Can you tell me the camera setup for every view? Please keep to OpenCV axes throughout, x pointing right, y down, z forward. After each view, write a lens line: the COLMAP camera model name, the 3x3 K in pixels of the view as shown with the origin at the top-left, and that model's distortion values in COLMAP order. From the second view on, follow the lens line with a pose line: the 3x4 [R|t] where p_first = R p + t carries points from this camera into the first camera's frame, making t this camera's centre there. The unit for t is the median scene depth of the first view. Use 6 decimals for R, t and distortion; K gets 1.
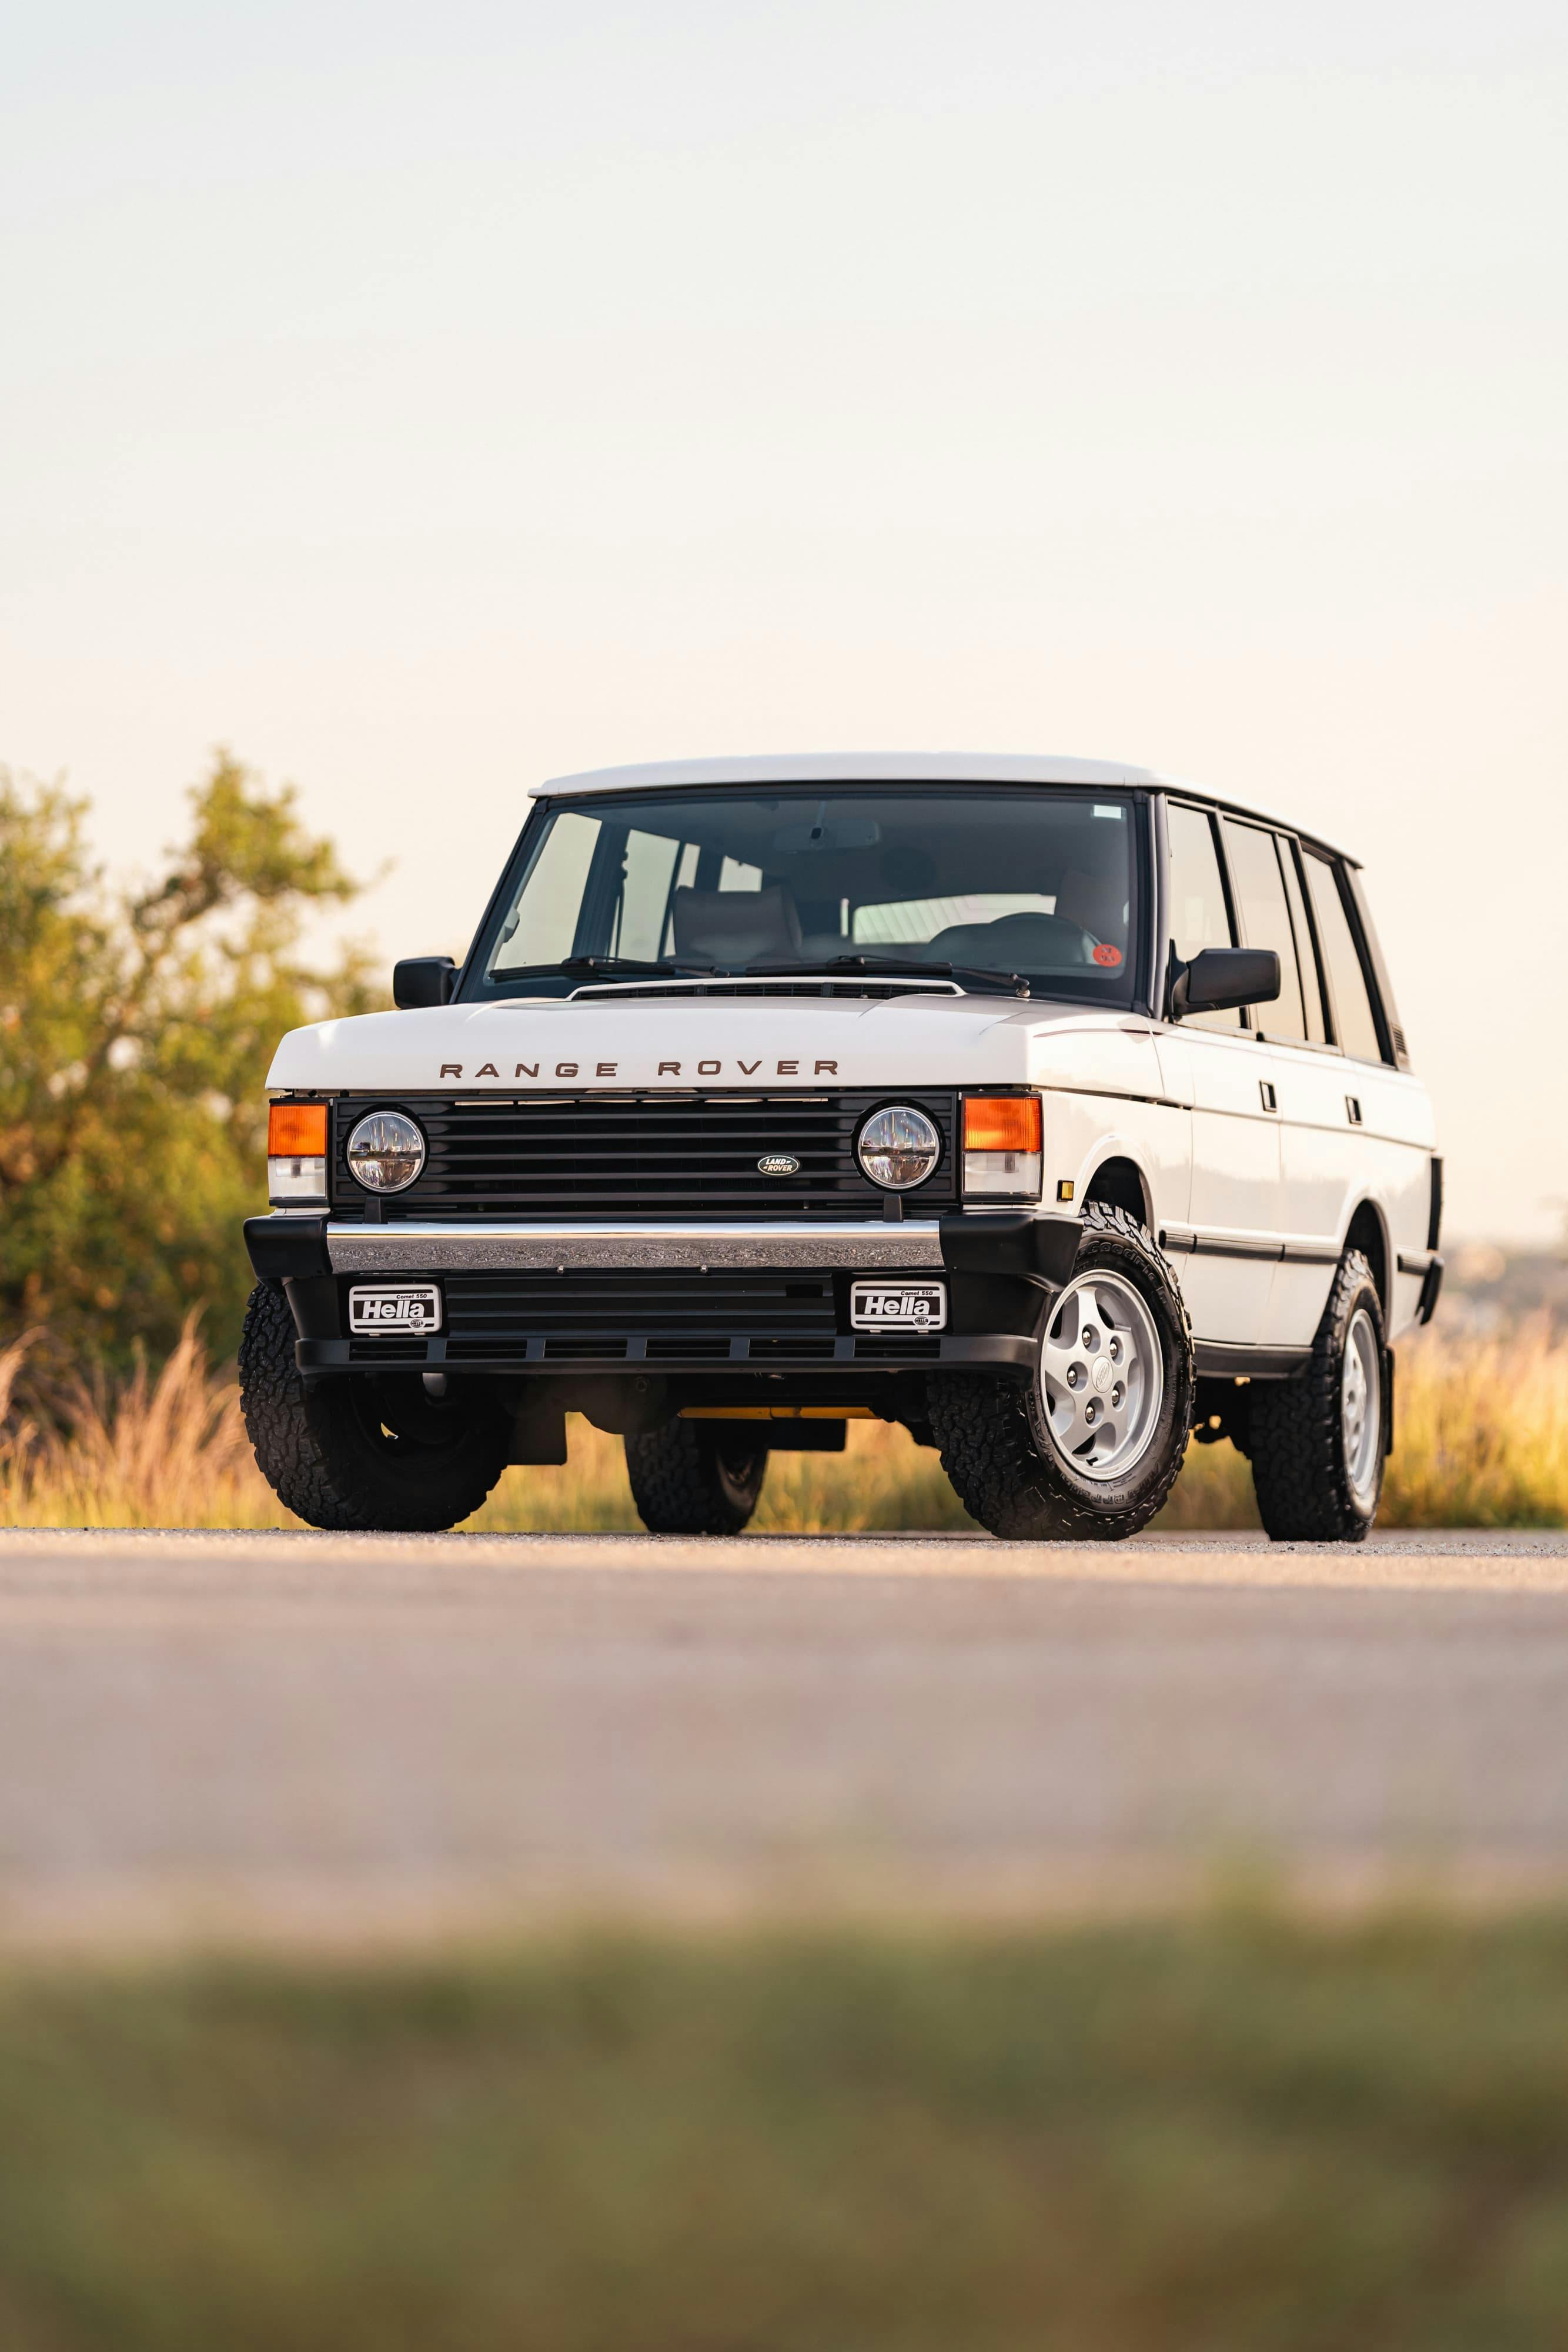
lens RADIAL K [[8234.5, 0, 784.0], [0, 8234.5, 1176.0], [0, 0, 1]] dist [0.062996, -1.233707]
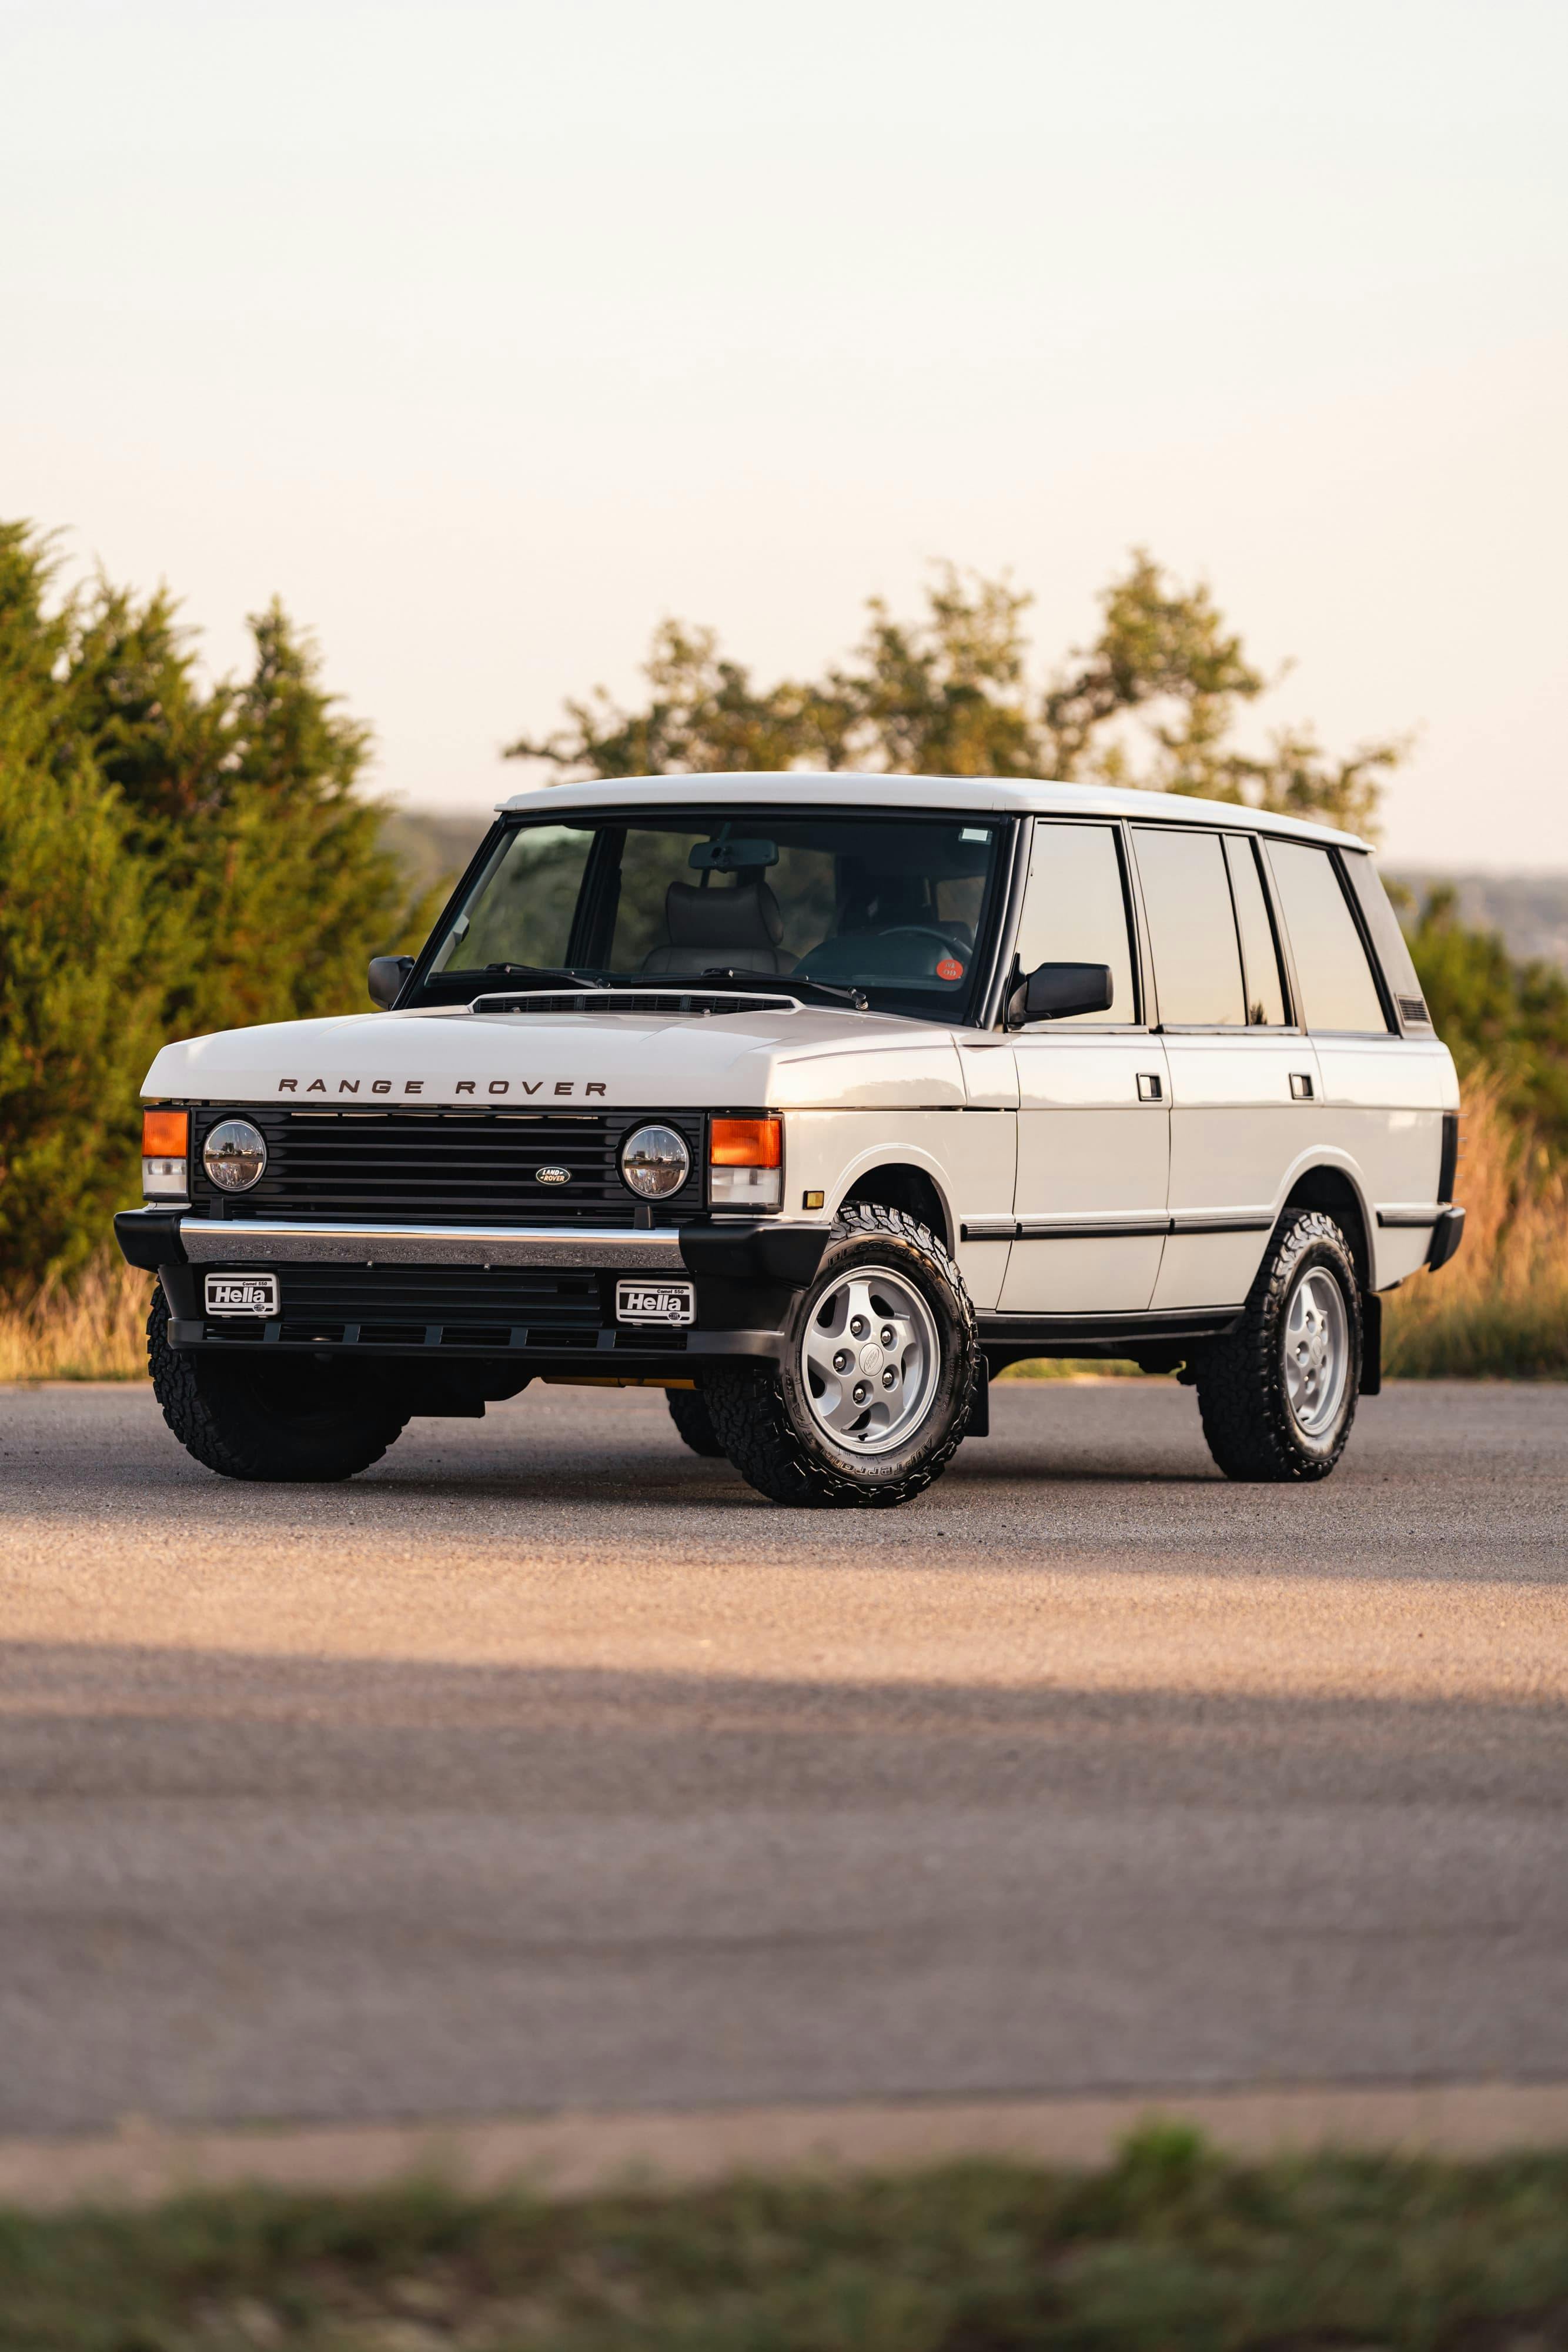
lens RADIAL K [[8234.5, 0, 784.0], [0, 8234.5, 1176.0], [0, 0, 1]] dist [0.062996, -1.233707]
pose [[0.984386, 0.012064, -0.175608, 0.224677], [-0.005093, 0.999183, 0.040093, -0.045867], [0.175948, -0.038573, 0.983643, -0.100139]]
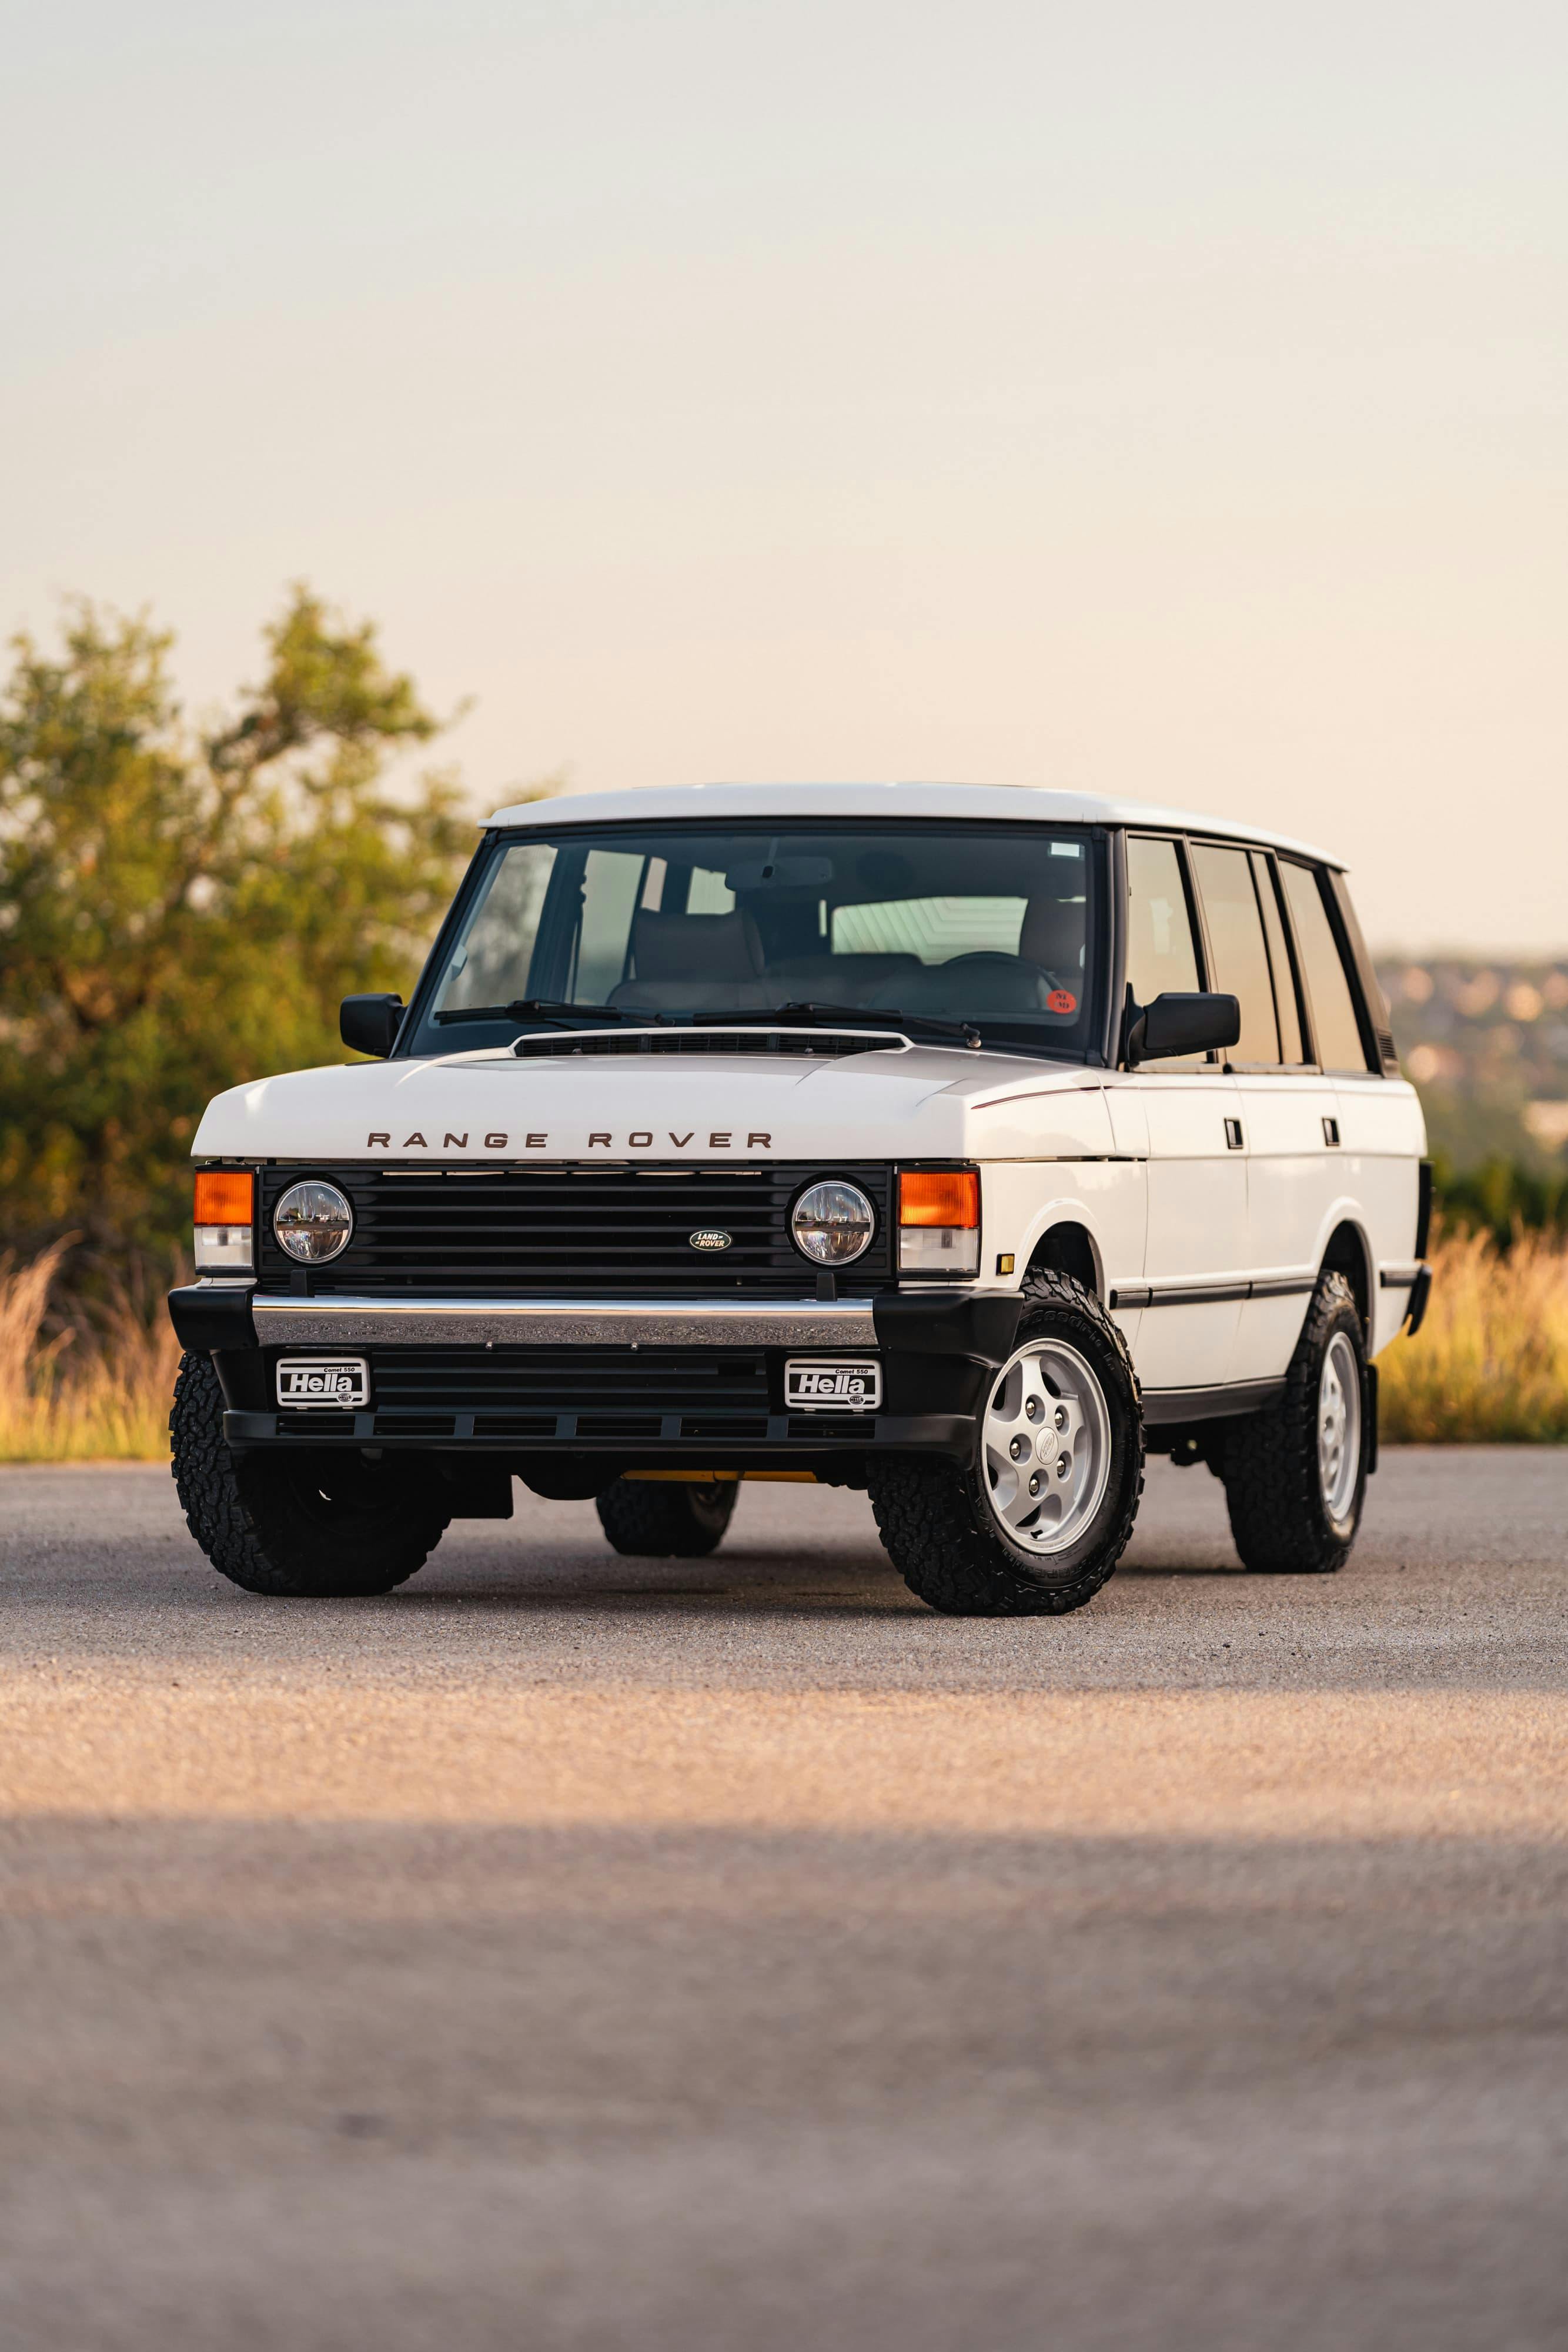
lens RADIAL K [[8234.5, 0, 784.0], [0, 8234.5, 1176.0], [0, 0, 1]] dist [0.062996, -1.233707]
pose [[0.999835, -0.000700, -0.018172, 0.025446], [0.001282, 0.999487, 0.032016, -0.039661], [0.018140, -0.032034, 0.999322, 0.022697]]
